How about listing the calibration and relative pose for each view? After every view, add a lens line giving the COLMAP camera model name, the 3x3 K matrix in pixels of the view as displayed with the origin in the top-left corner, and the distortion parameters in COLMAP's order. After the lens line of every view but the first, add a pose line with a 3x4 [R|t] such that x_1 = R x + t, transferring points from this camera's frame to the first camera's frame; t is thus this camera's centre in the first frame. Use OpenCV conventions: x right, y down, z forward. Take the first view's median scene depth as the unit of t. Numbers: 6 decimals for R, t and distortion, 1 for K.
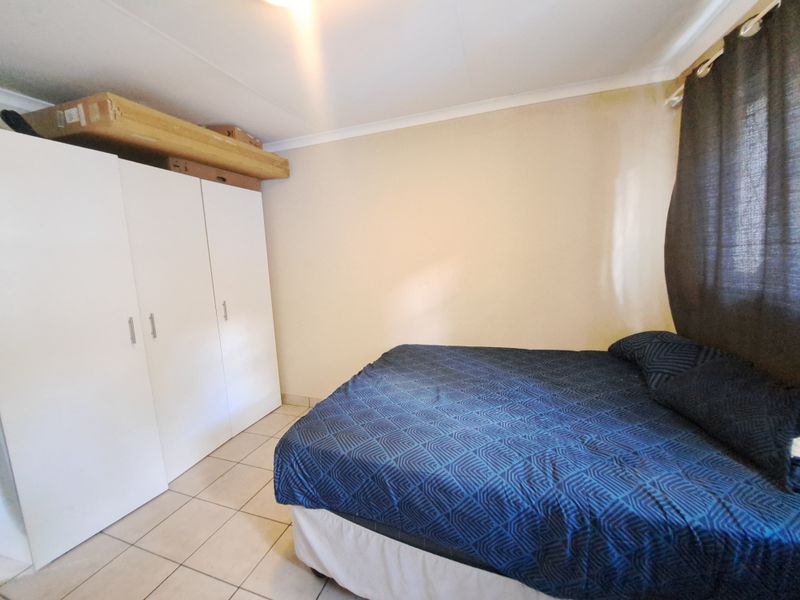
lens RADIAL K [[323.7, 0, 396.3], [0, 323.7, 301.7], [0, 0, 1]] dist [-0.018244, -0.000518]
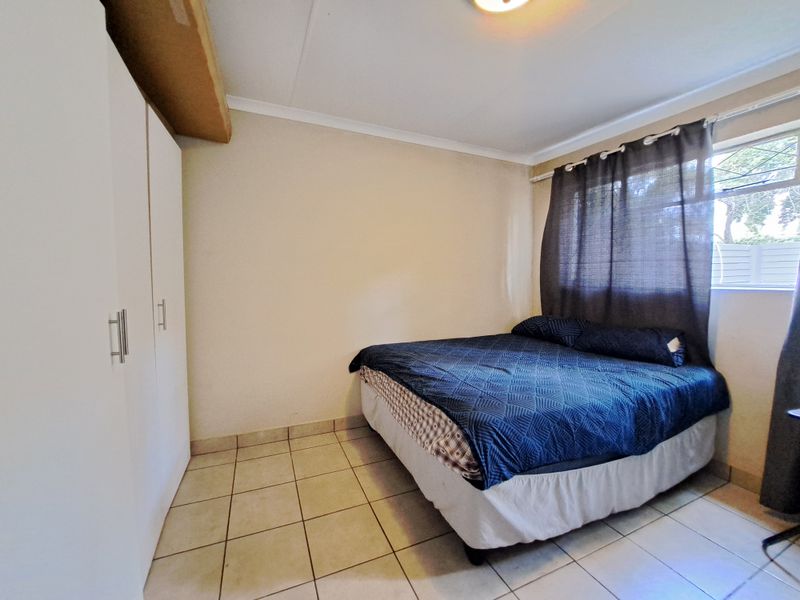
lens RADIAL K [[323.7, 0, 396.3], [0, 323.7, 301.7], [0, 0, 1]] dist [-0.018244, -0.000518]
pose [[0.731196, 0.004449, 0.682153, -0.882019], [0.047842, 0.997182, -0.057785, 0.087622], [-0.680488, 0.074888, 0.728923, 0.327850]]
